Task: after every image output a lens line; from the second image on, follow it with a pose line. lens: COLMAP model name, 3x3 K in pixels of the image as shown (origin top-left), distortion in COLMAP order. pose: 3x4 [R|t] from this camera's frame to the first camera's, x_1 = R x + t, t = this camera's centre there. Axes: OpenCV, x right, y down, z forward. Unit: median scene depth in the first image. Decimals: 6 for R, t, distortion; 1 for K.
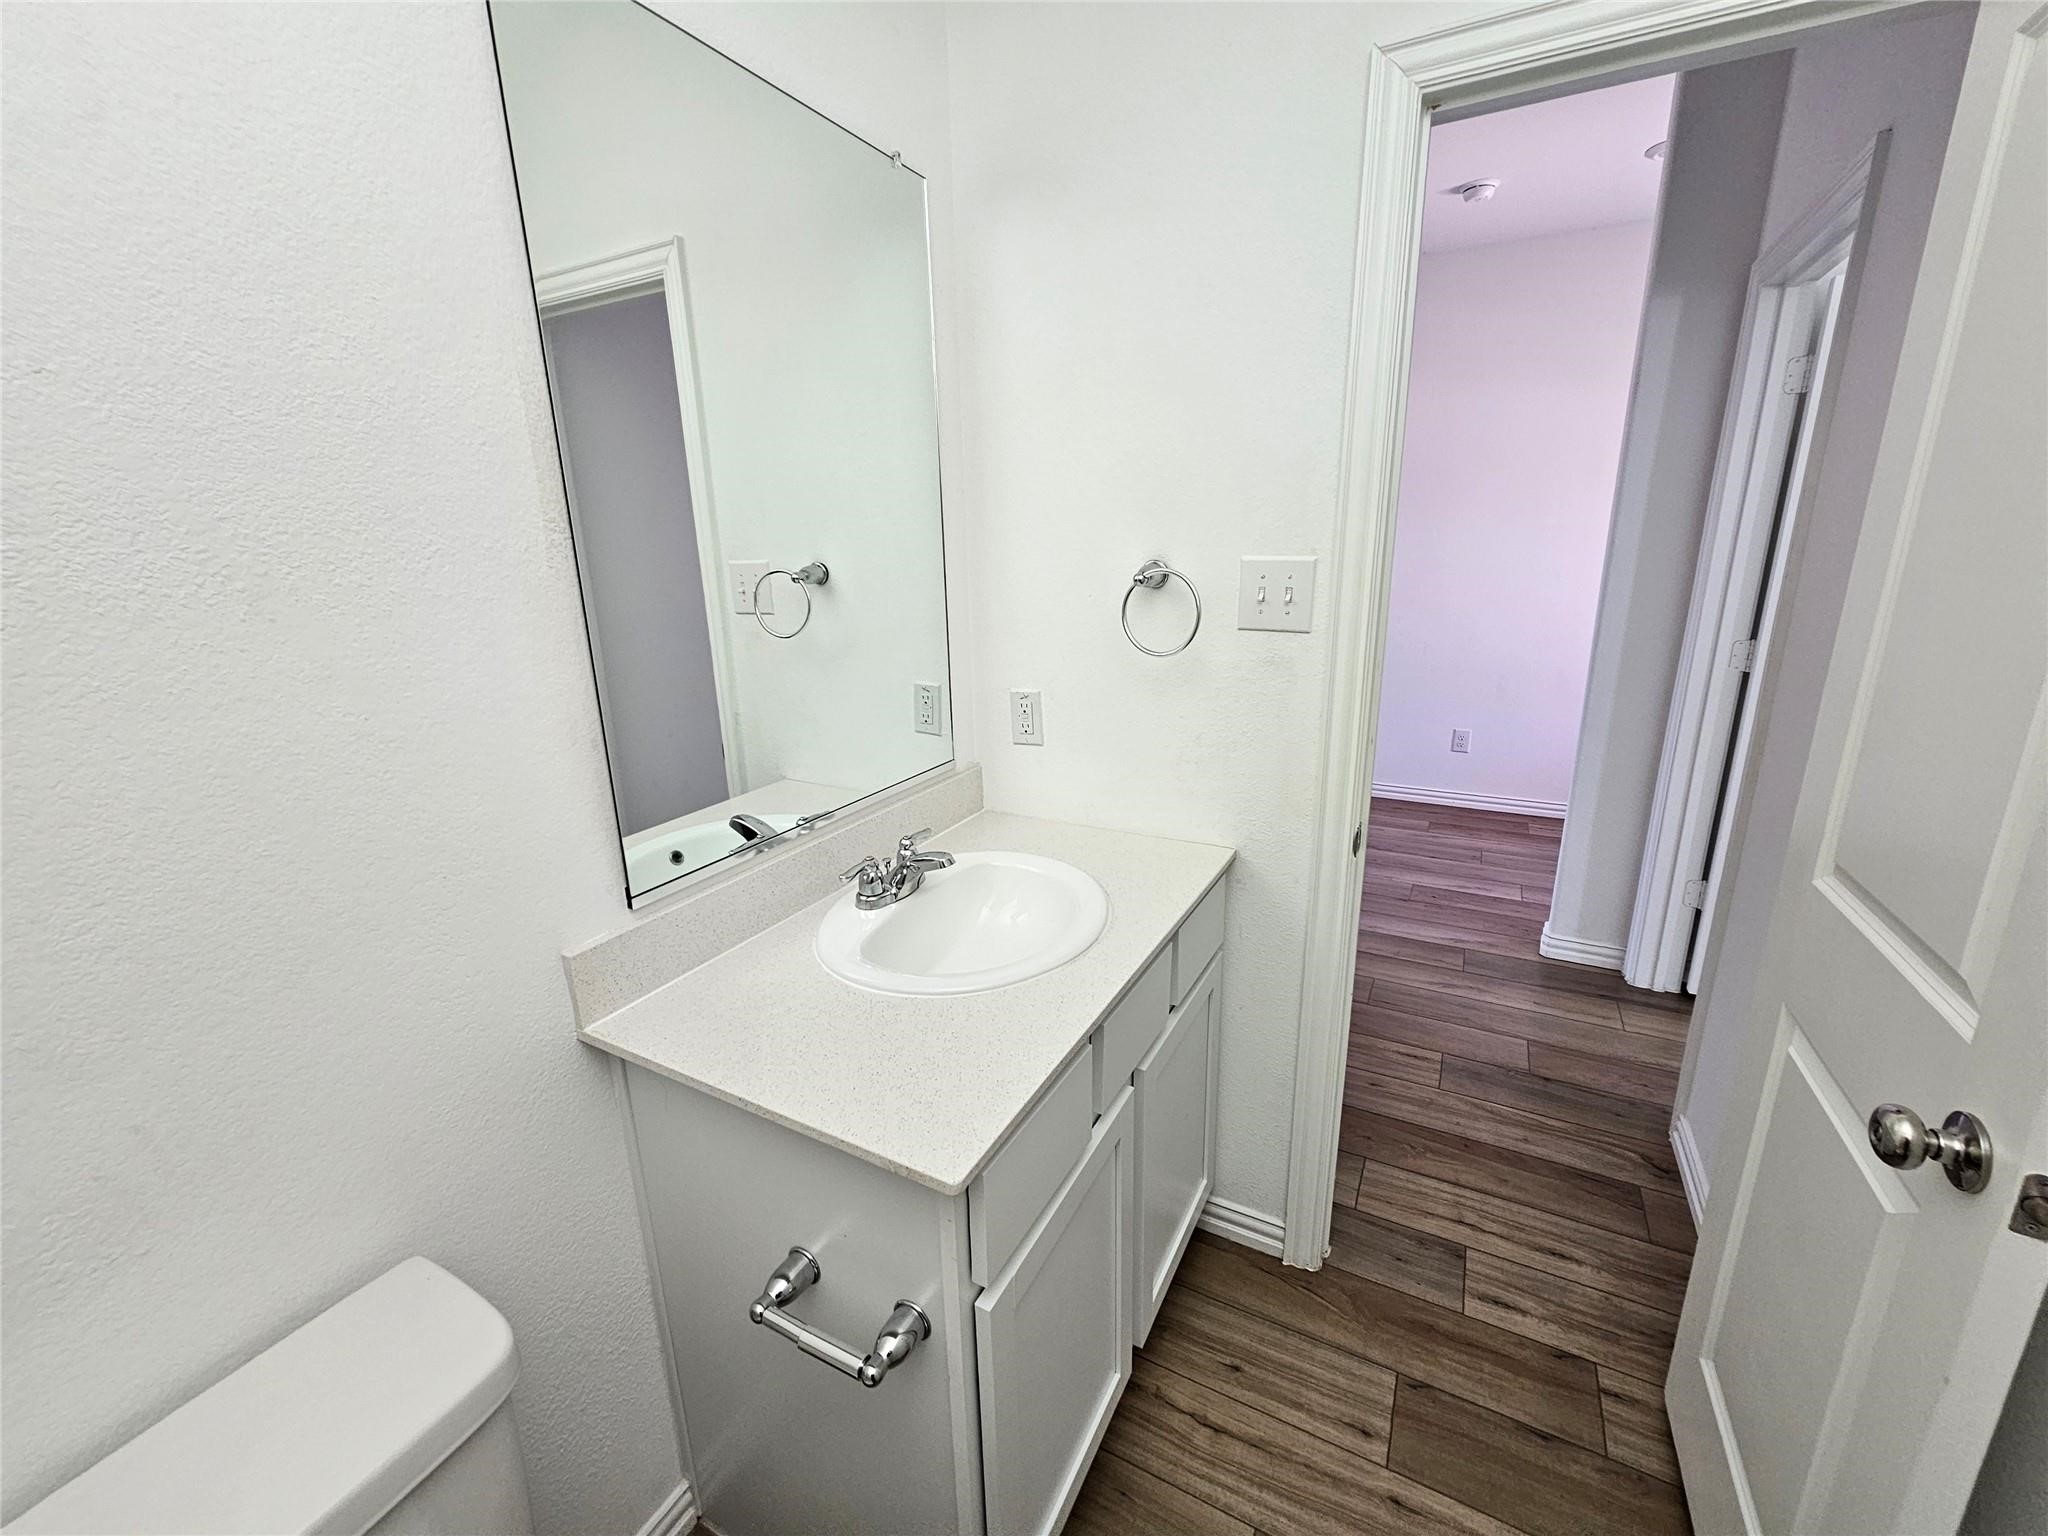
lens RADIAL K [[835.5, 0, 1025.3], [0, 835.5, 759.9], [0, 0, 1]] dist [0.000307, 0.000167]
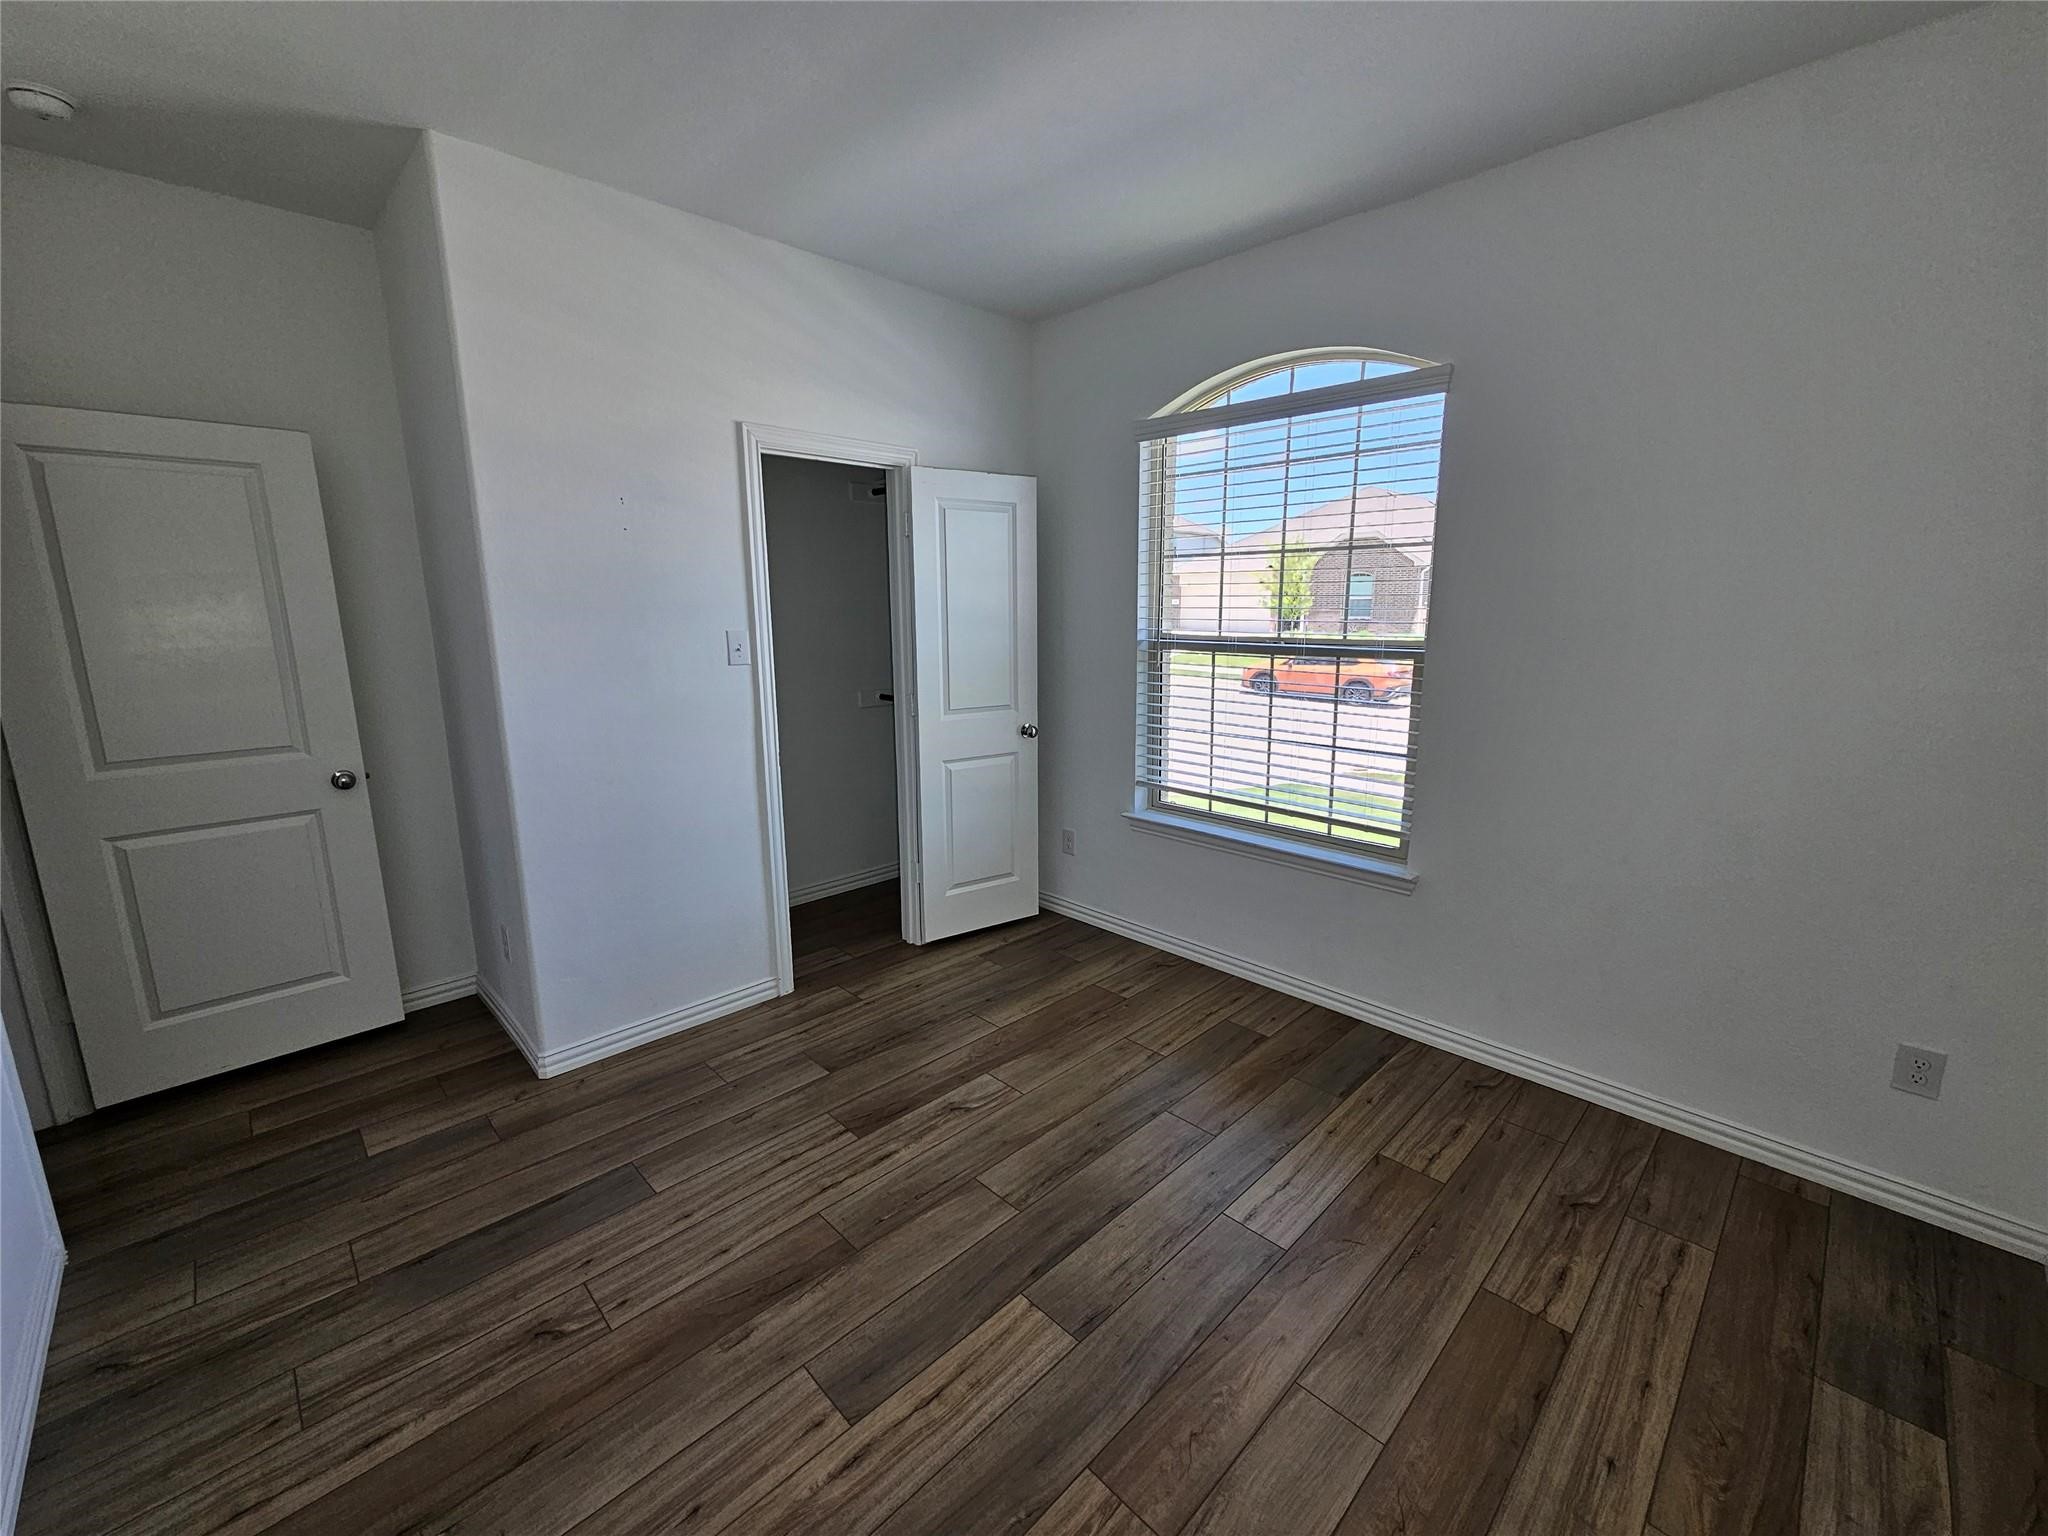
lens RADIAL K [[835.5, 0, 1025.3], [0, 835.5, 759.9], [0, 0, 1]] dist [0.000307, 0.000167]
pose [[0.304368, -0.155298, 0.939810, -0.431457], [0.249085, 0.965267, 0.078836, -0.072556], [-0.919411, 0.210098, 0.332479, 0.194095]]
